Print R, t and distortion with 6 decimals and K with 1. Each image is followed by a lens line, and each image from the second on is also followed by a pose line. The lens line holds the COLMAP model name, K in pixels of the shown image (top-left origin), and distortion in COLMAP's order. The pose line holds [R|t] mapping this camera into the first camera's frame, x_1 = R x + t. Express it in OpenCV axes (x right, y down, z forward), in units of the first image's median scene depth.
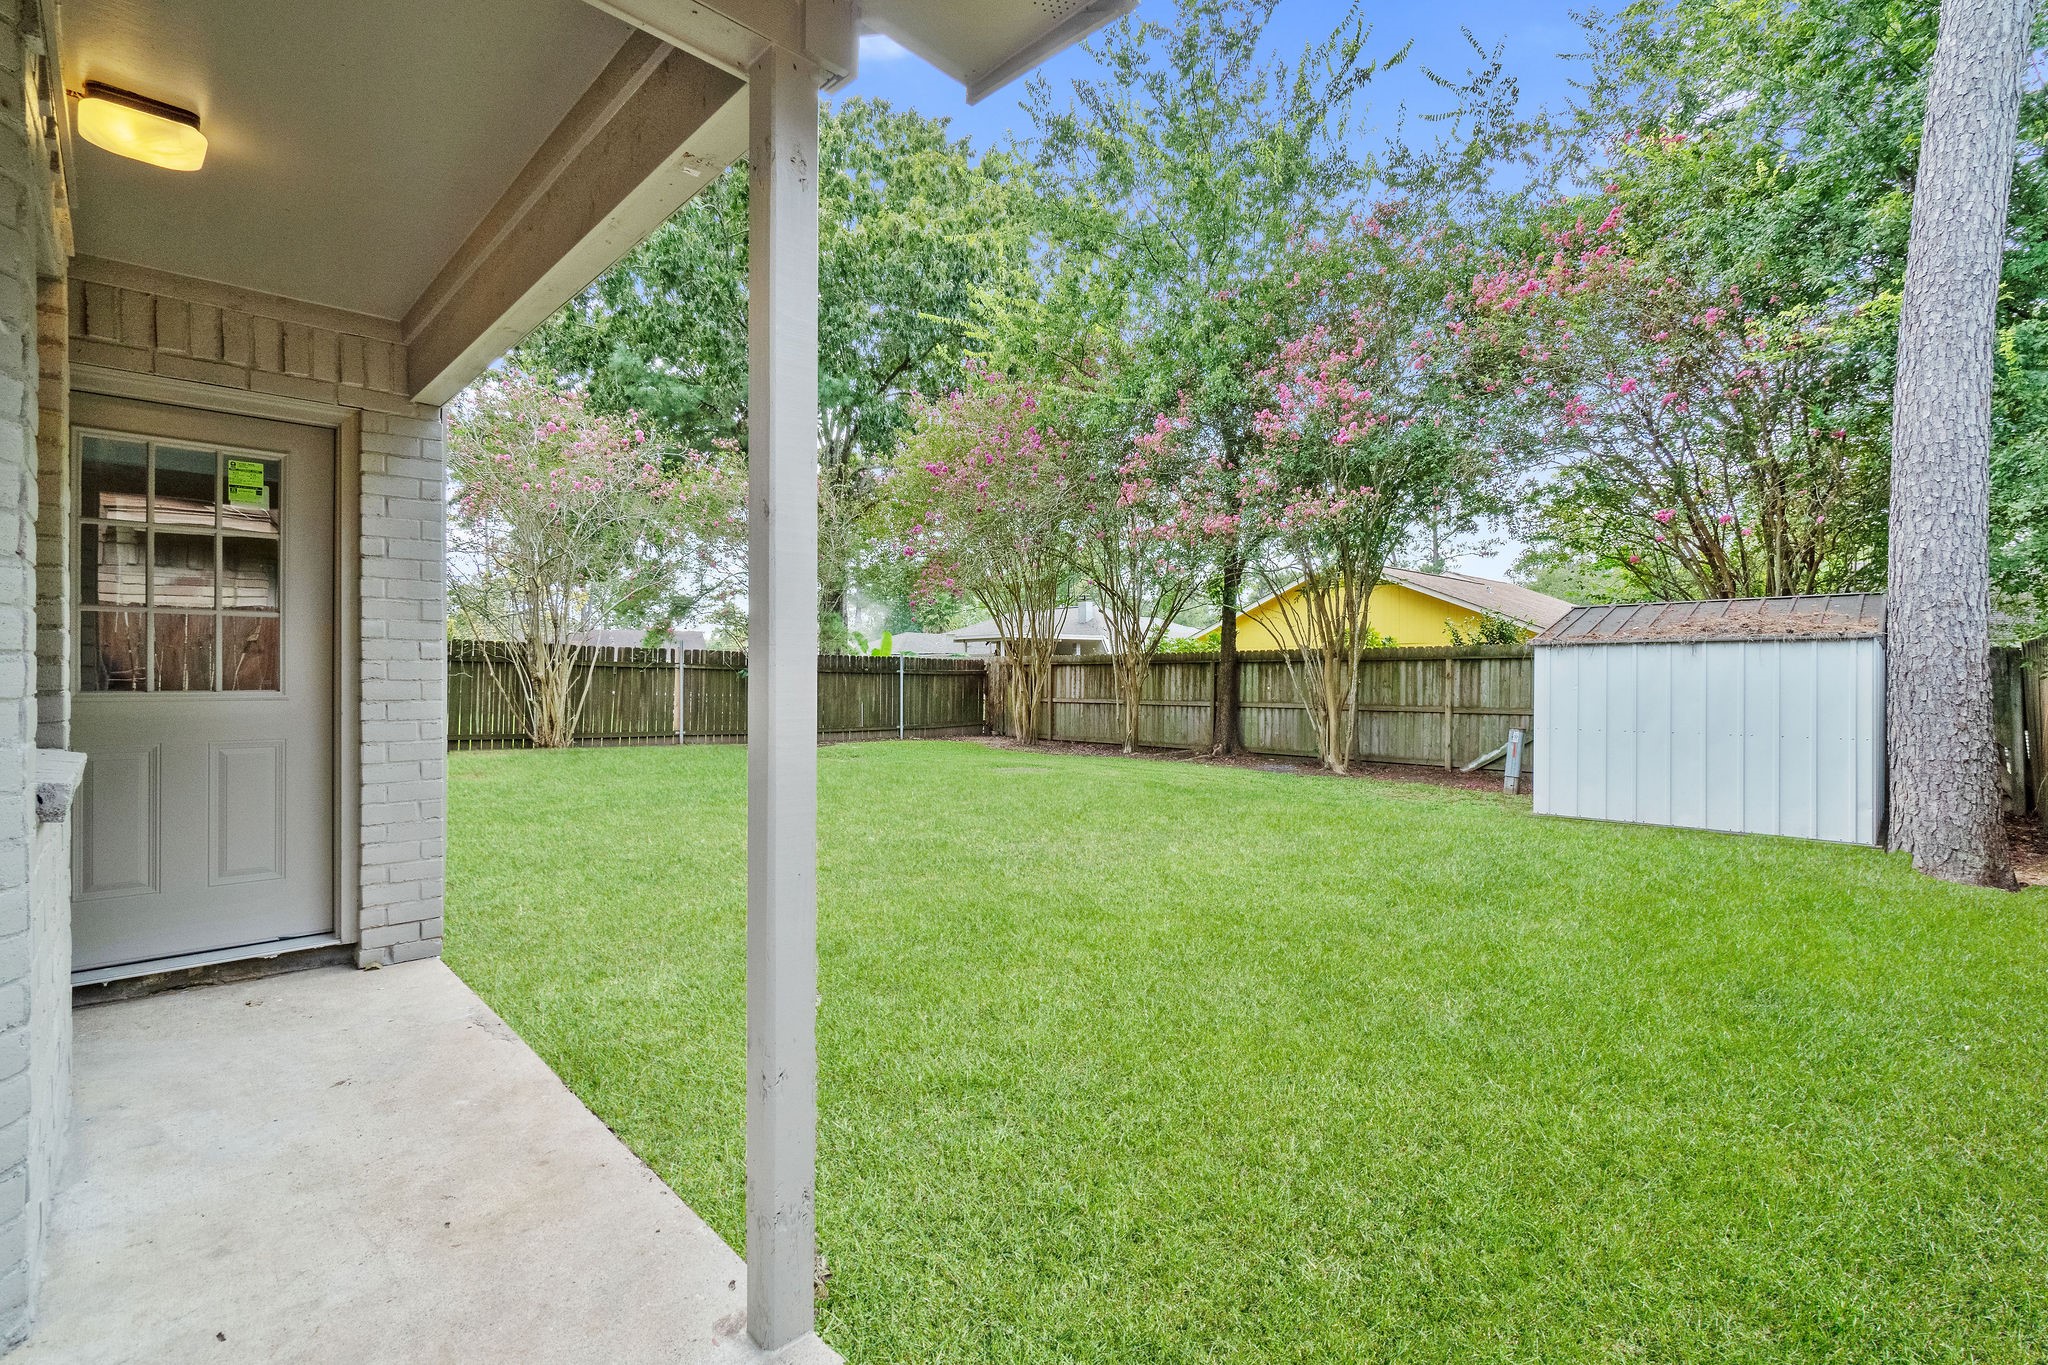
lens RADIAL K [[906.9, 0, 1012.2], [0, 906.9, 674.3], [0, 0, 1]] dist [-0.000655, 0.000043]
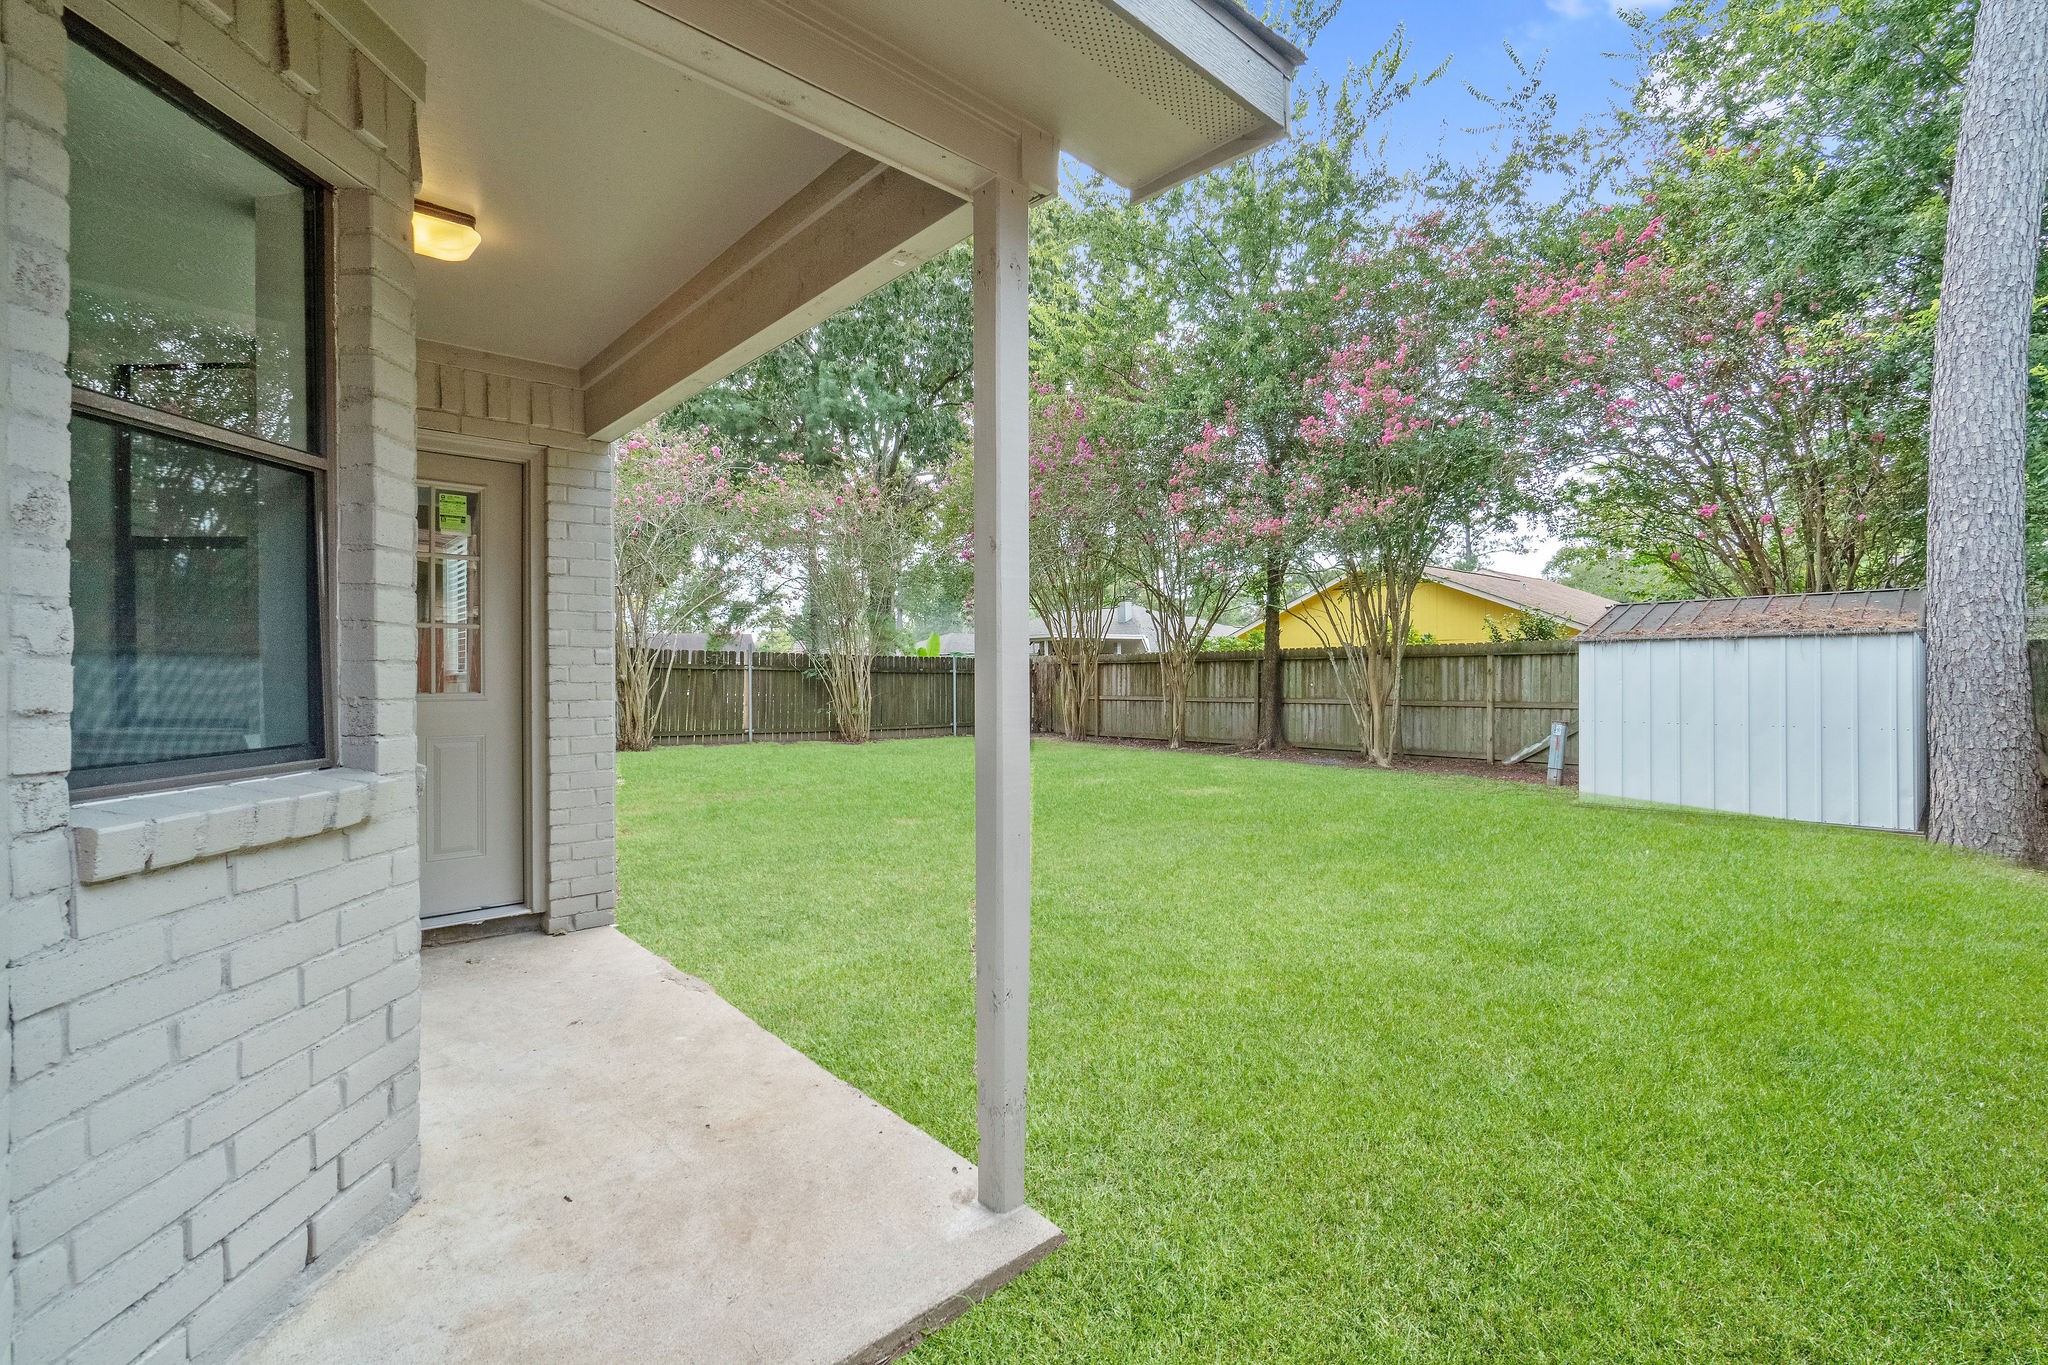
lens RADIAL K [[886.7, 0, 1017.3], [0, 886.7, 673.1], [0, 0, 1]] dist [-0.003110, 0.000787]
pose [[0.999388, -0.007571, -0.034163, -0.024128], [0.007569, 0.999971, -0.000211, -0.000358], [0.034163, -0.000047, 0.999416, -0.027740]]
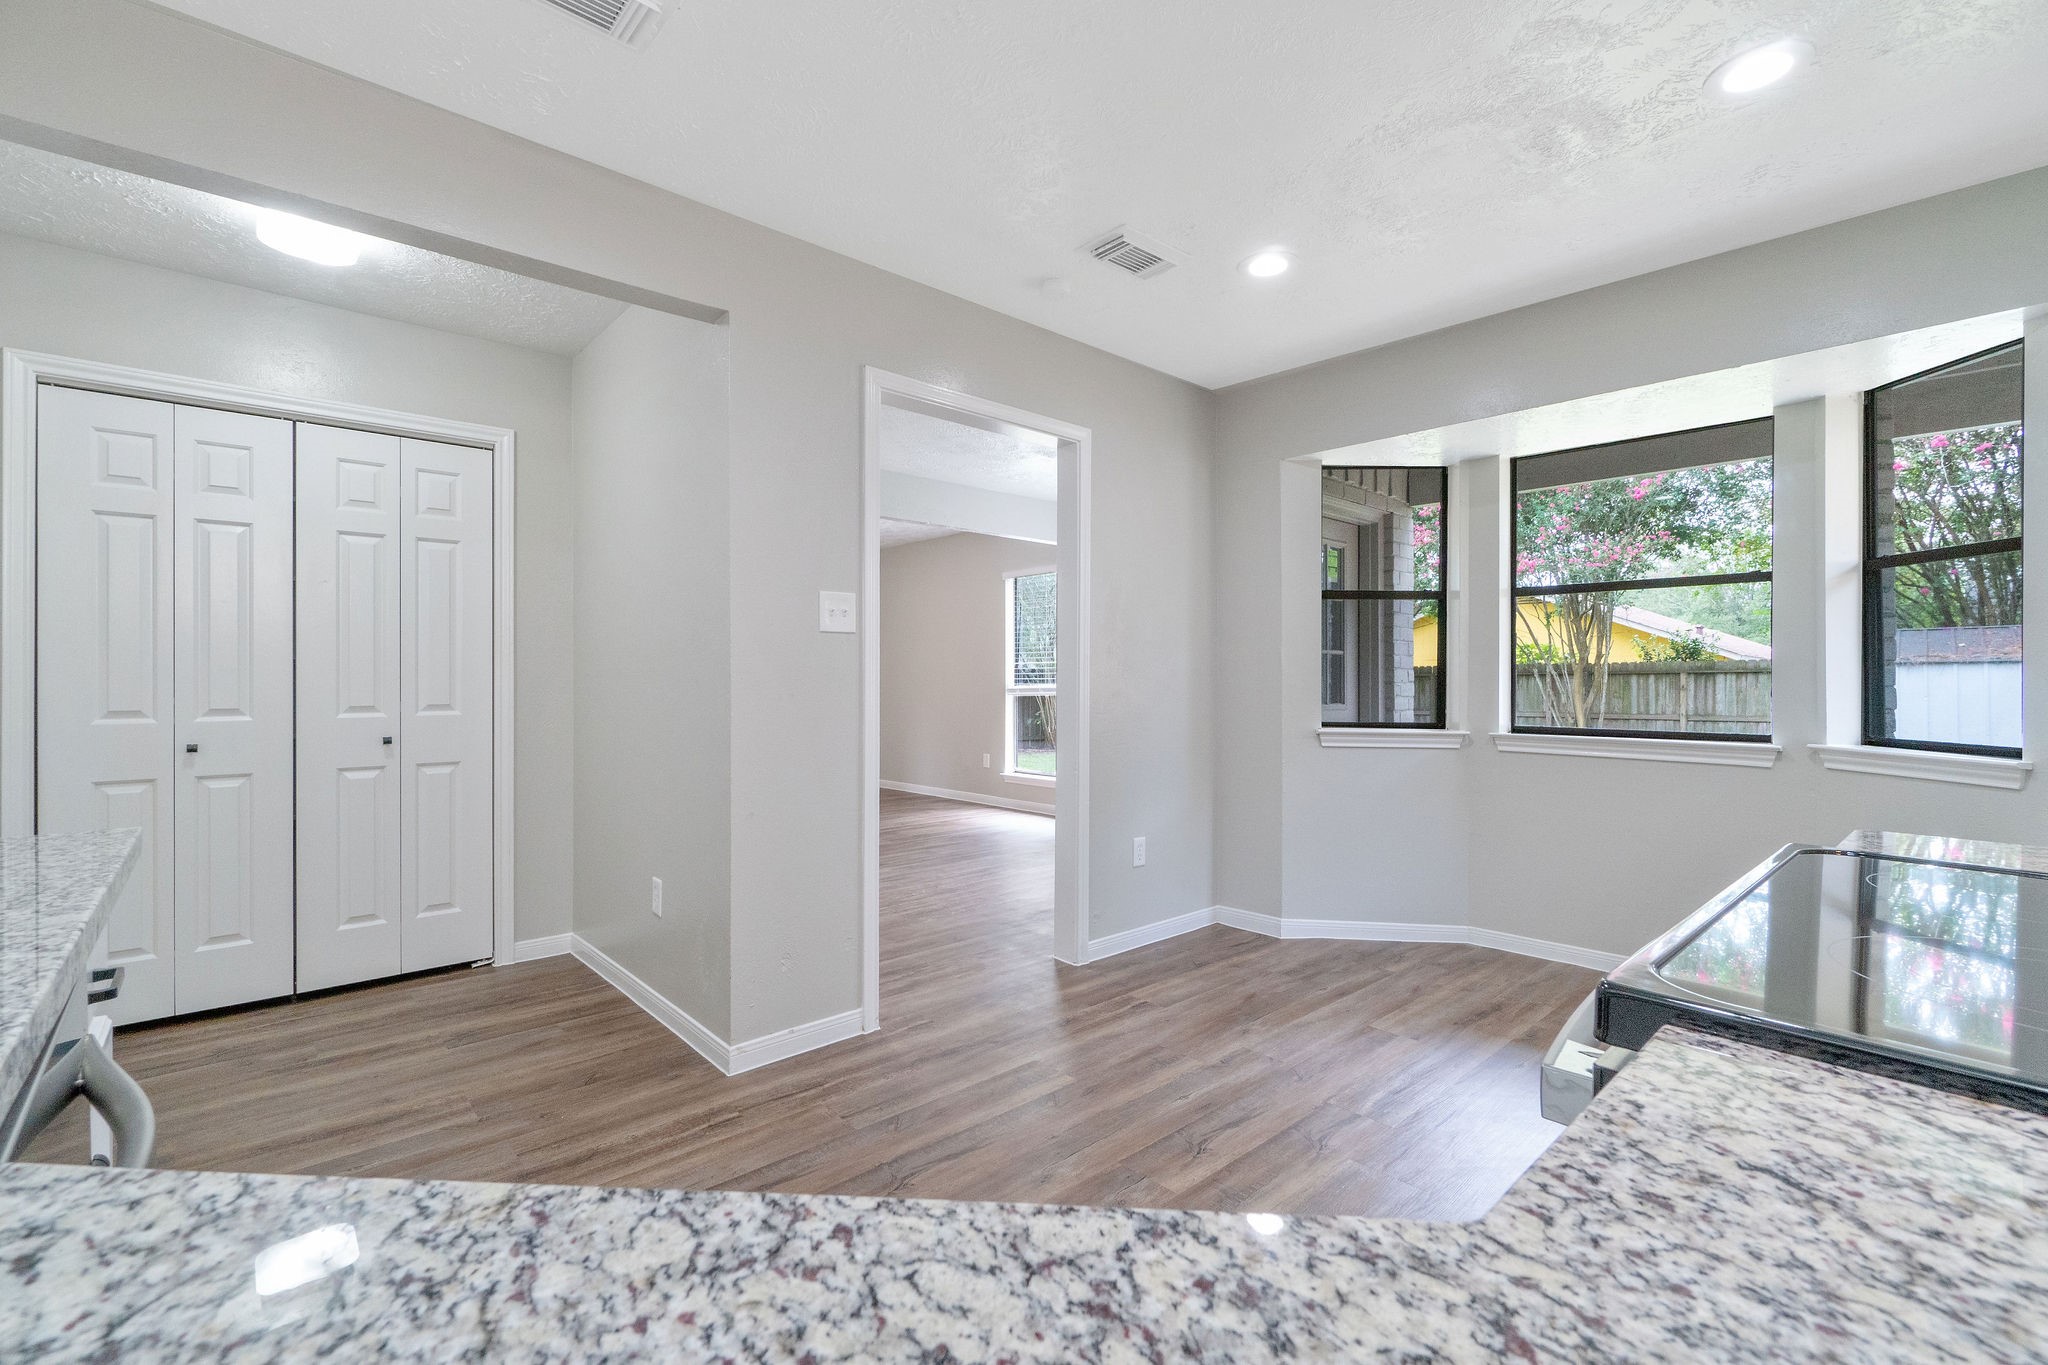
lens RADIAL K [[877.7, 0, 1018.2], [0, 877.7, 680.1], [0, 0, 1]] dist [-0.002409, -0.000251]
pose [[0.999642, -0.000983, -0.026749, -0.372349], [0.000863, 0.999989, -0.004509, -0.004171], [0.026753, 0.004484, 0.999632, -0.138221]]
